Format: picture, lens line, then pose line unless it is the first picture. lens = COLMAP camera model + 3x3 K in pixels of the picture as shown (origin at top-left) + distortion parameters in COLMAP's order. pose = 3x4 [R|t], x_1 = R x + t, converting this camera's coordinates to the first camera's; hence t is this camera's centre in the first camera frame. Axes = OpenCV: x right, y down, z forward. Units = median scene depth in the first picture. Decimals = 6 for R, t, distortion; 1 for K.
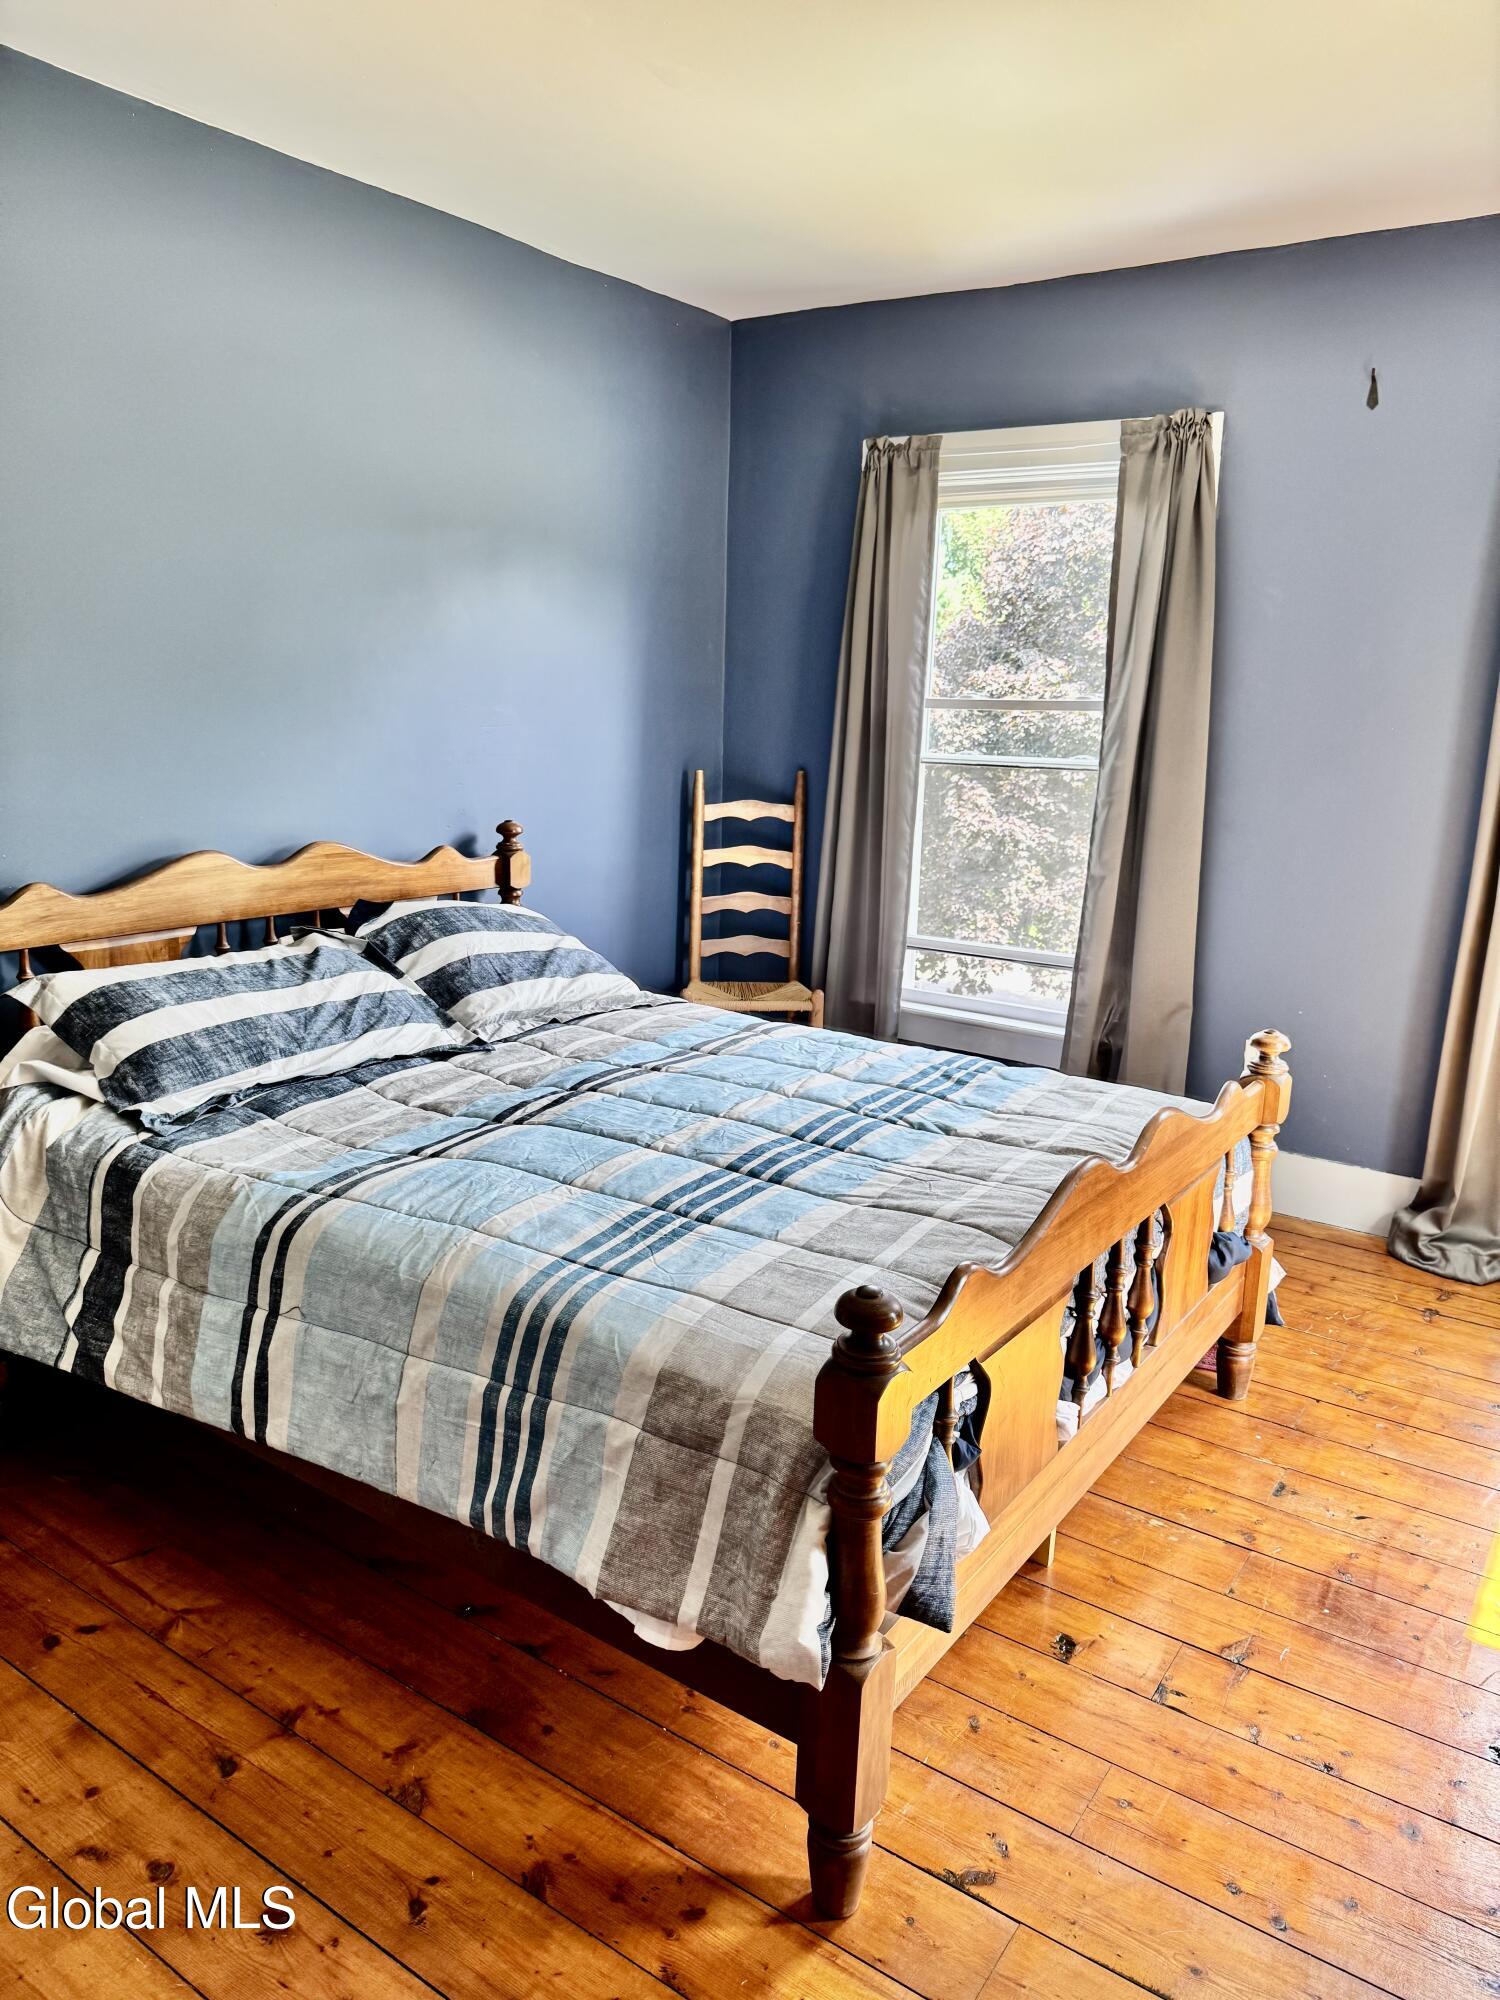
lens RADIAL K [[1386.1, 0, 758.5], [0, 1386.1, 996.2], [0, 0, 1]] dist [0.001884, -0.021655]
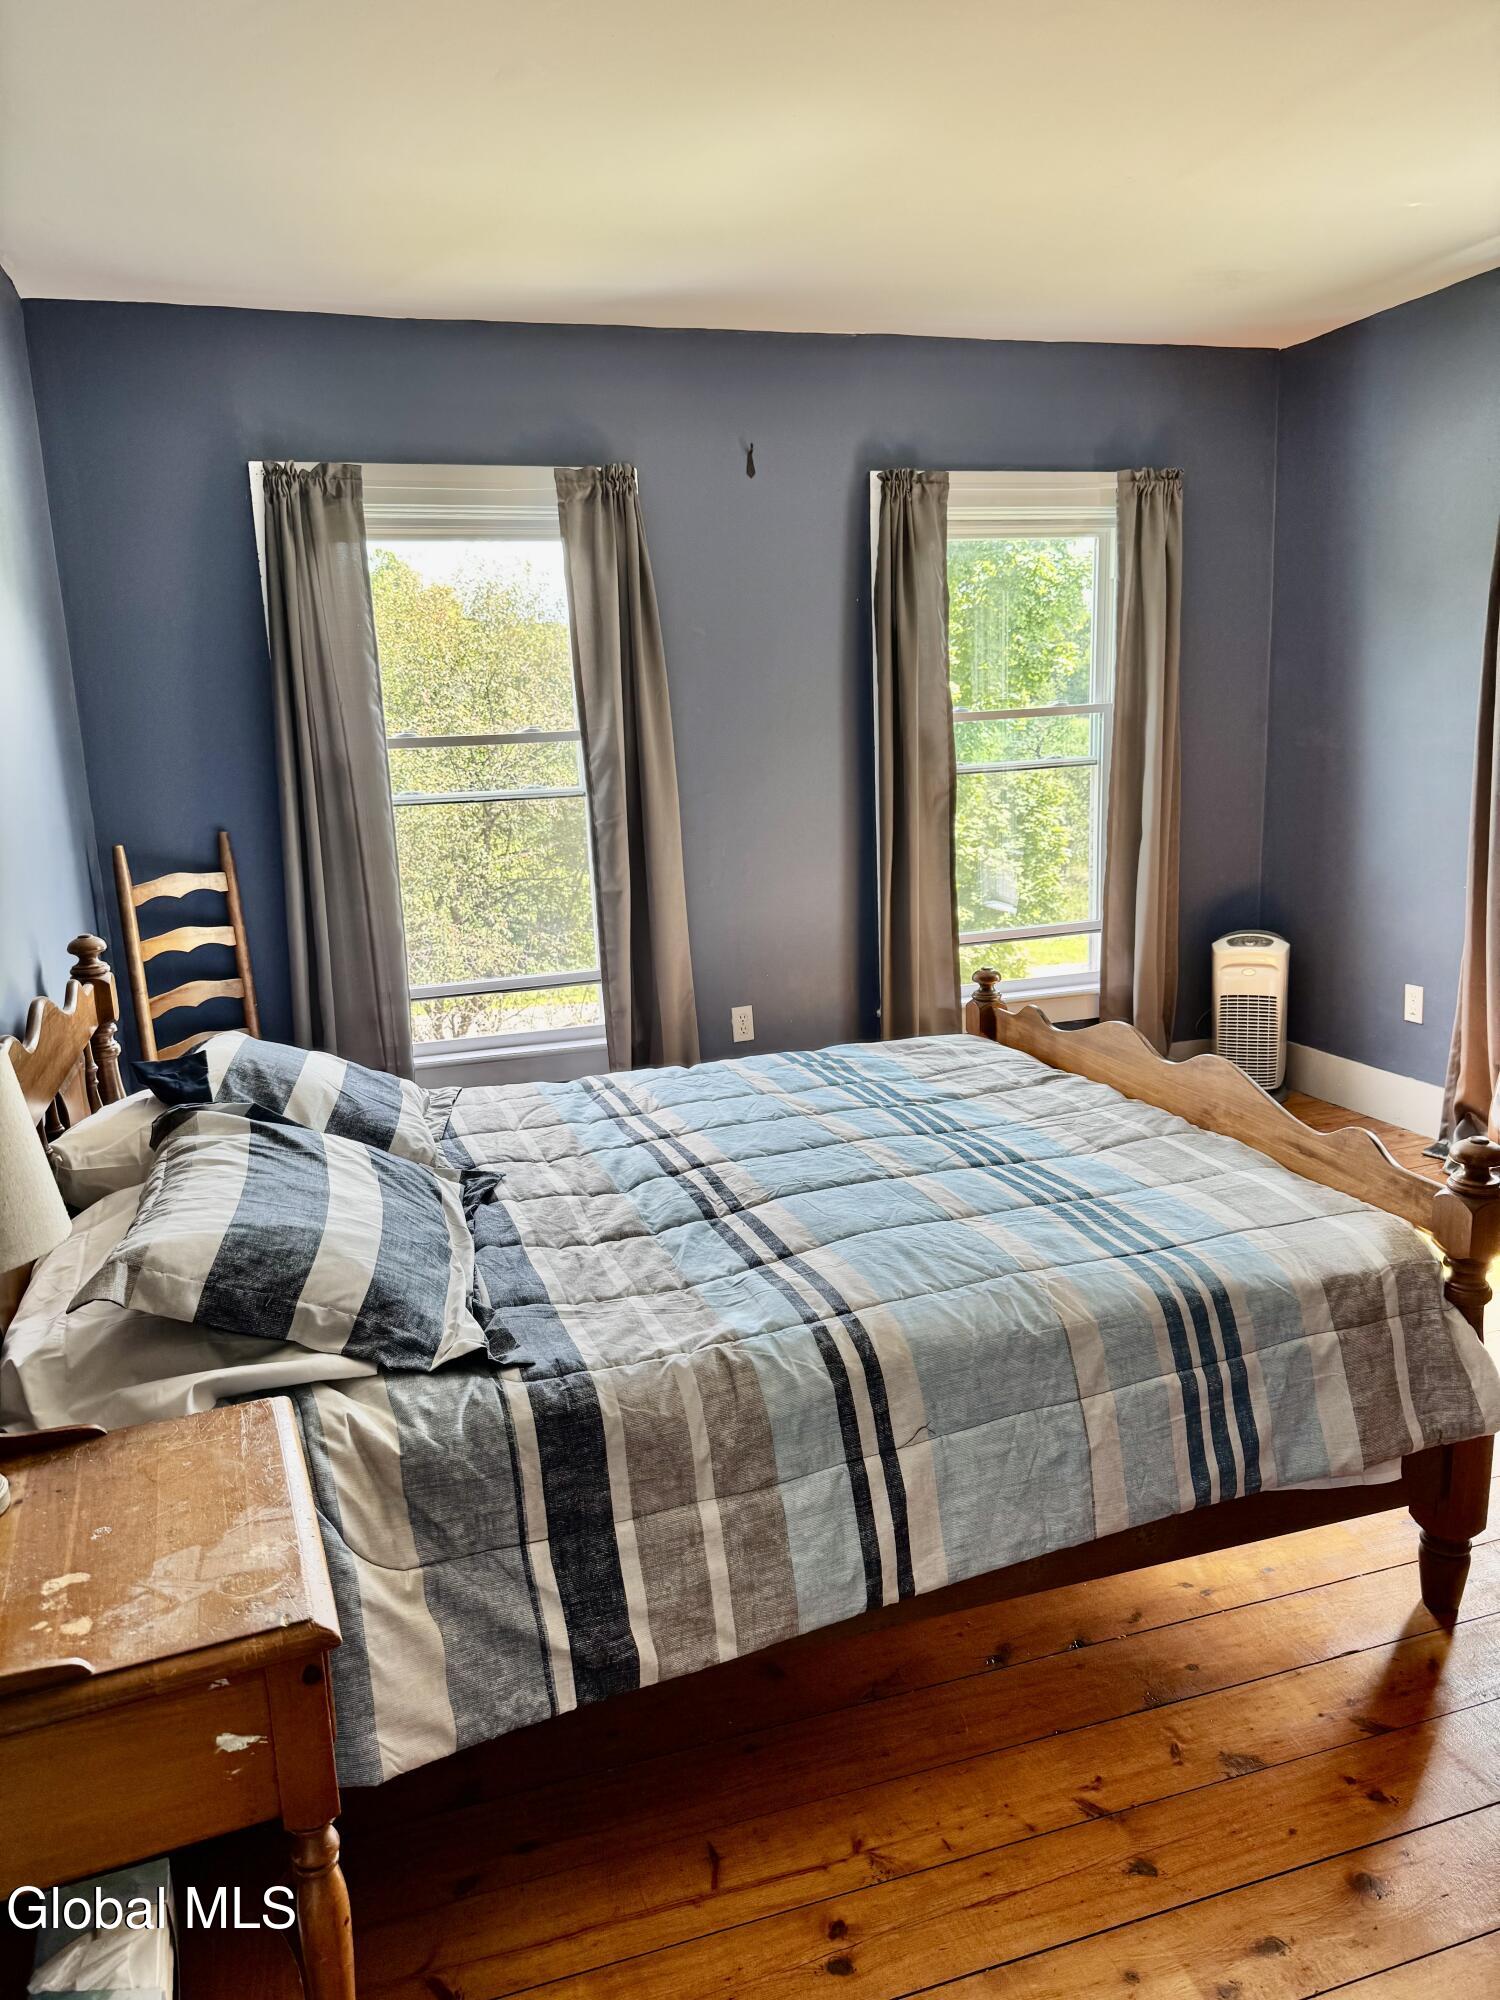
lens RADIAL K [[1396.5, 0, 670.9], [0, 1396.5, 1006.8], [0, 0, 1]] dist [0.068254, -0.122928]
pose [[0.621859, -0.214036, 0.753313, -0.970722], [0.219731, 0.970974, 0.094491, -0.154459], [-0.751671, 0.106767, 0.650839, 0.440759]]
